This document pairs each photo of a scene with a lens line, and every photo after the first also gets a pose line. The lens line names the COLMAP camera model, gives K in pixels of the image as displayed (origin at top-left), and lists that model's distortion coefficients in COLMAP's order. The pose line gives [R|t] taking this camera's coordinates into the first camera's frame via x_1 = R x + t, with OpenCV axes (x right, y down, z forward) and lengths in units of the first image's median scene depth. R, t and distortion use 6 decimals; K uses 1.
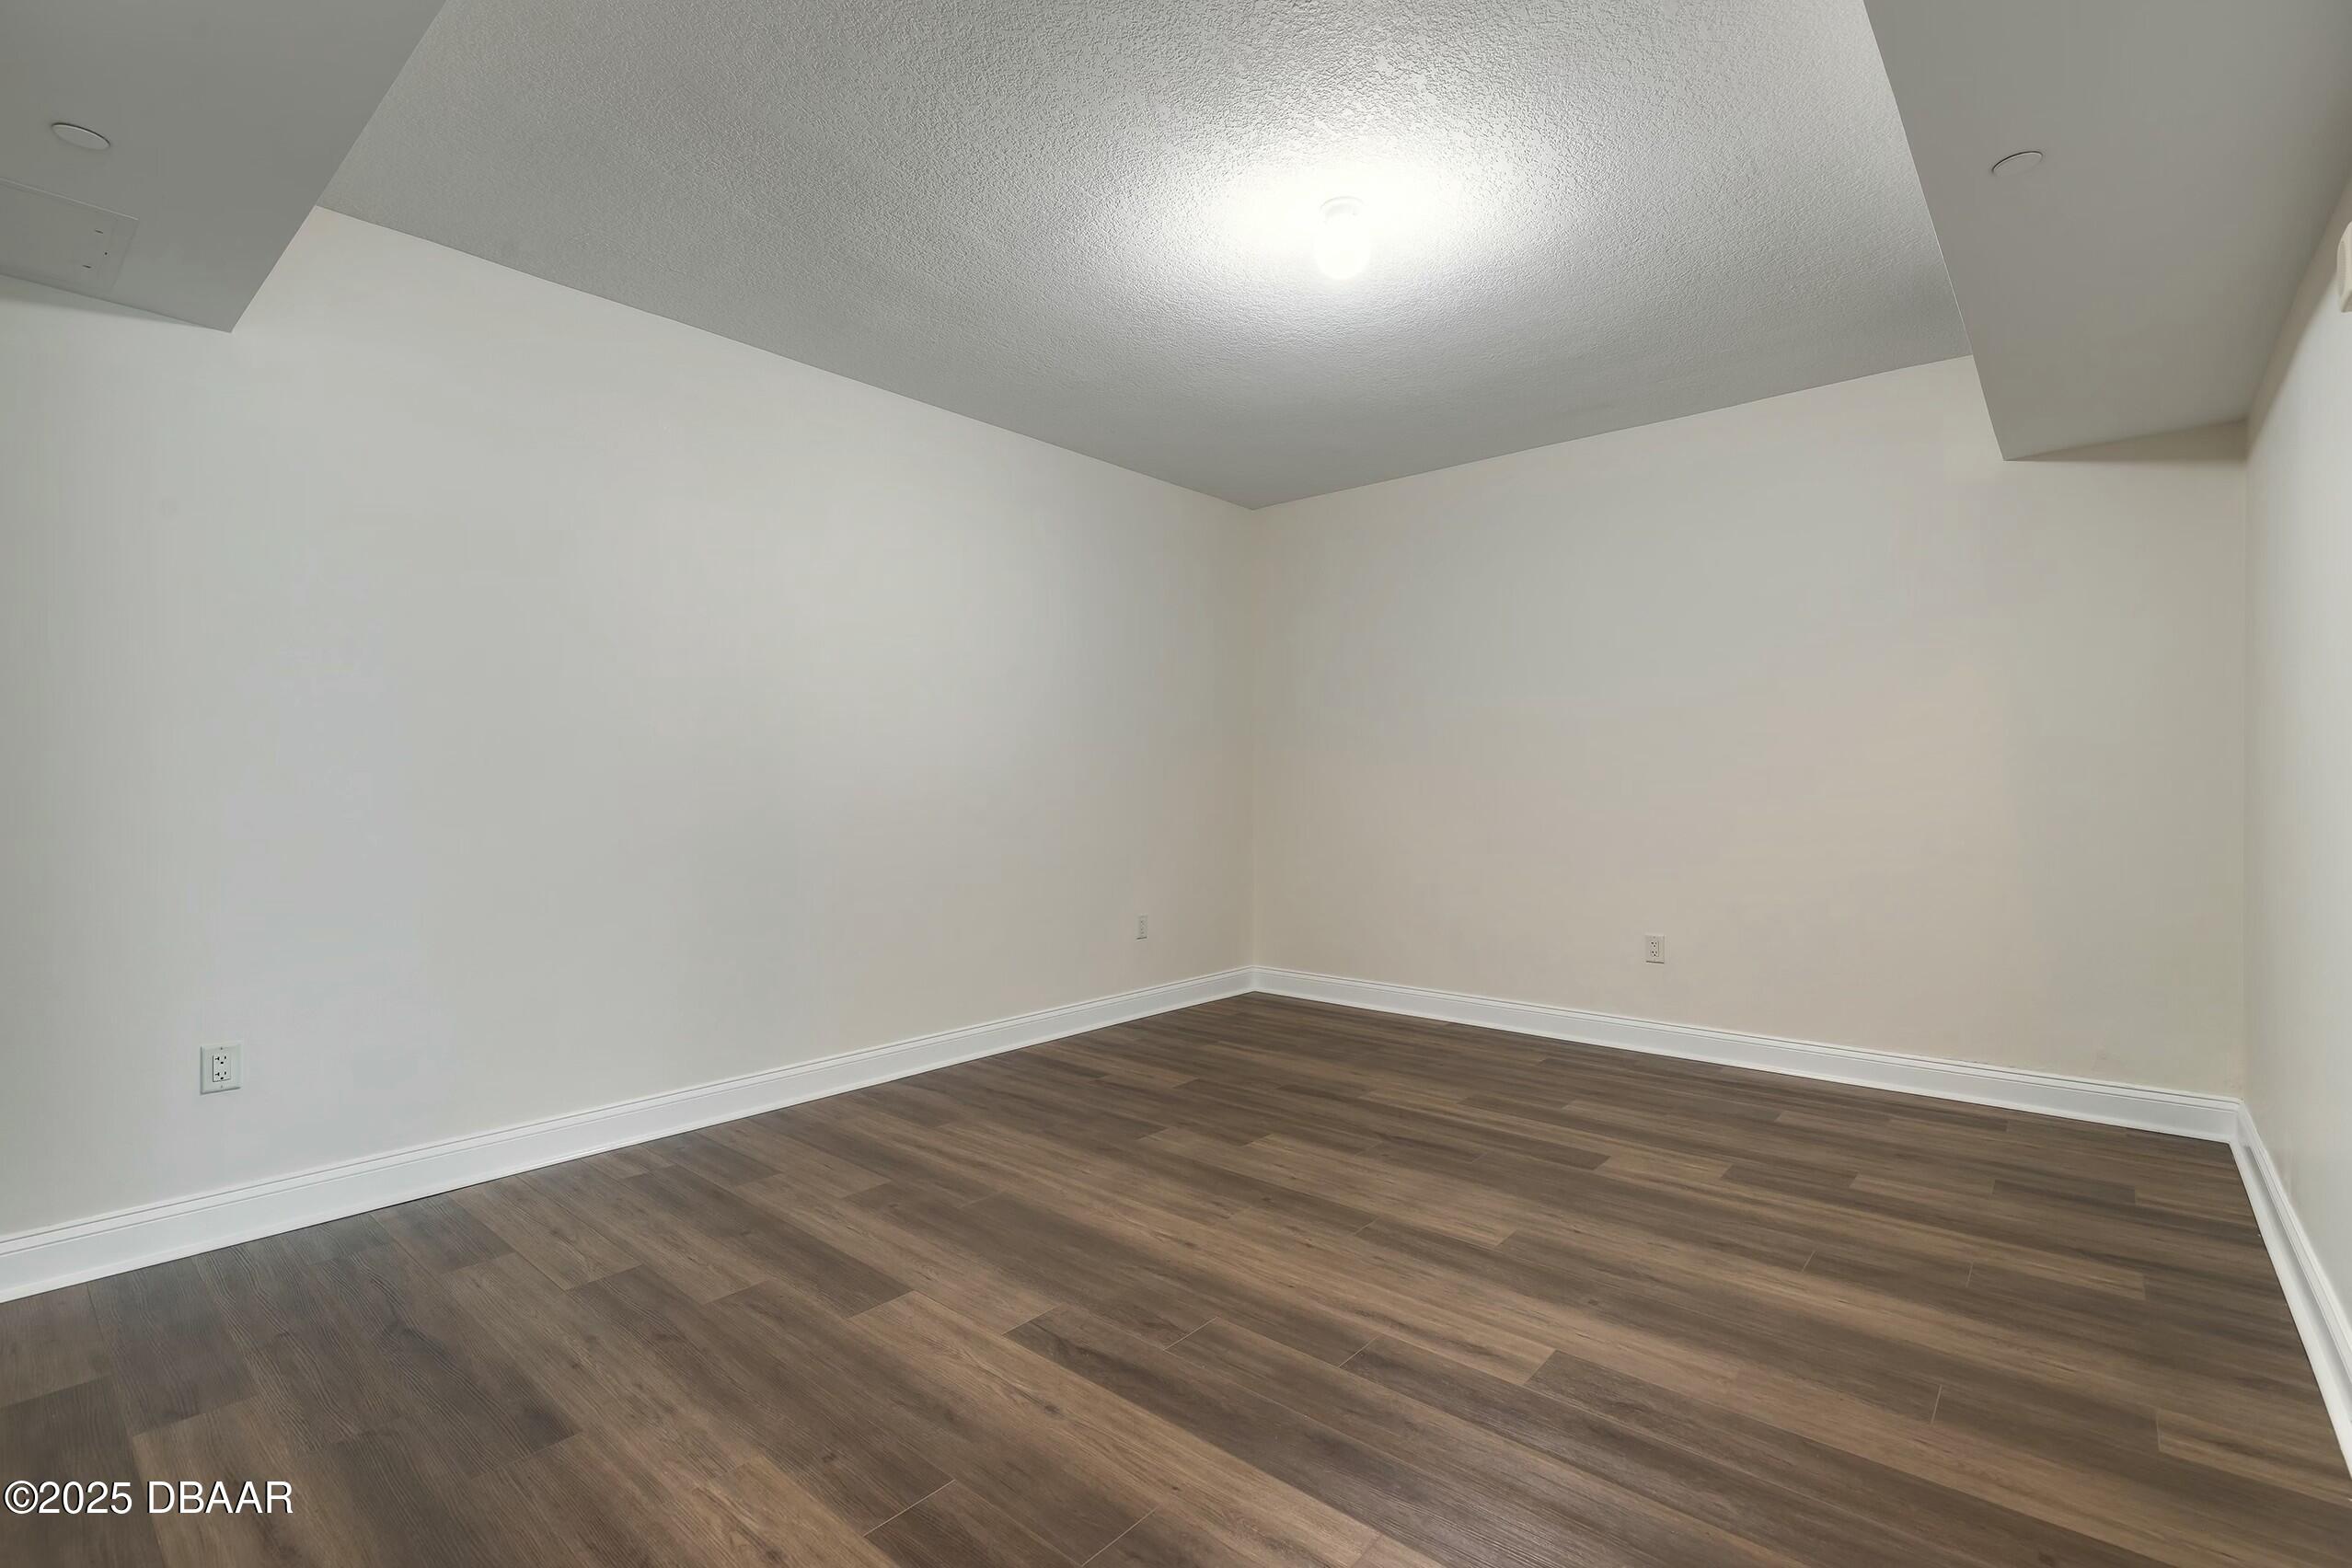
lens RADIAL K [[1060.7, 0, 1177.1], [0, 1060.7, 774.1], [0, 0, 1]] dist [0.009202, -0.002182]
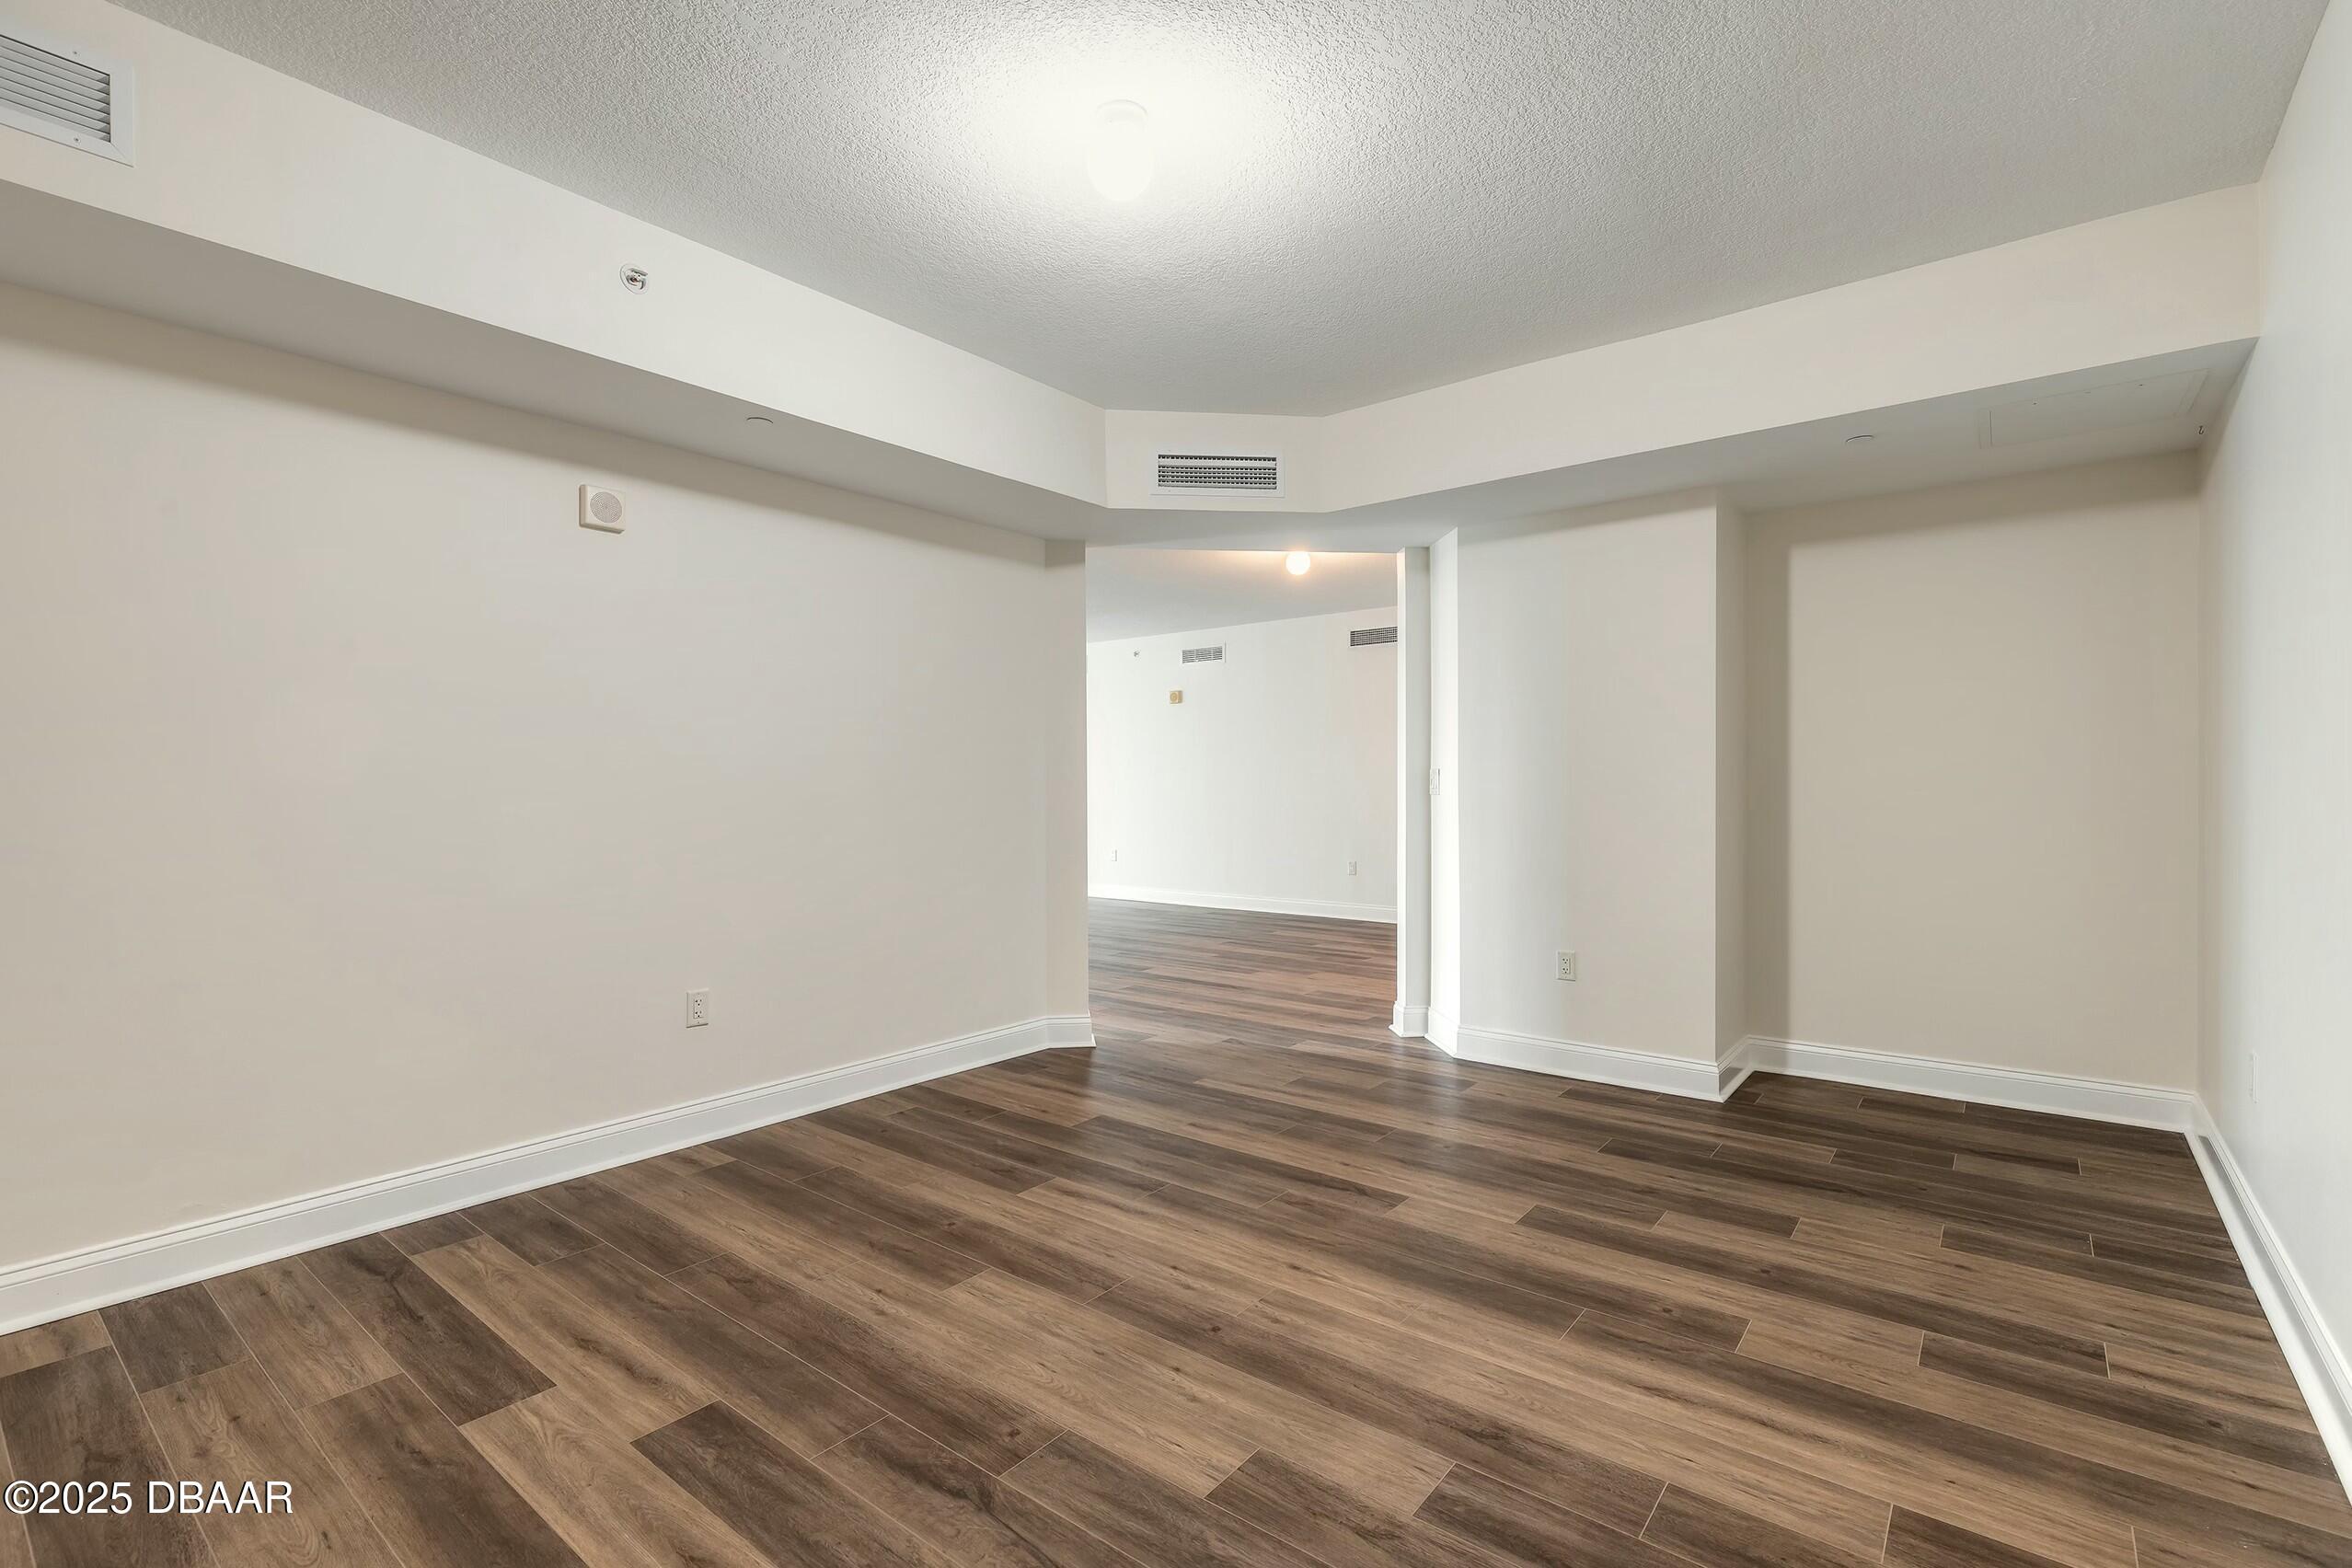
lens RADIAL K [[1060.7, 0, 1174.4], [0, 1060.7, 790.2], [0, 0, 1]] dist [0.009202, -0.002182]
pose [[-0.999283, 0.004579, -0.037588, 0.166959], [0.004403, 0.999979, 0.004758, -0.005492], [0.037609, 0.004589, -0.999282, 2.081902]]
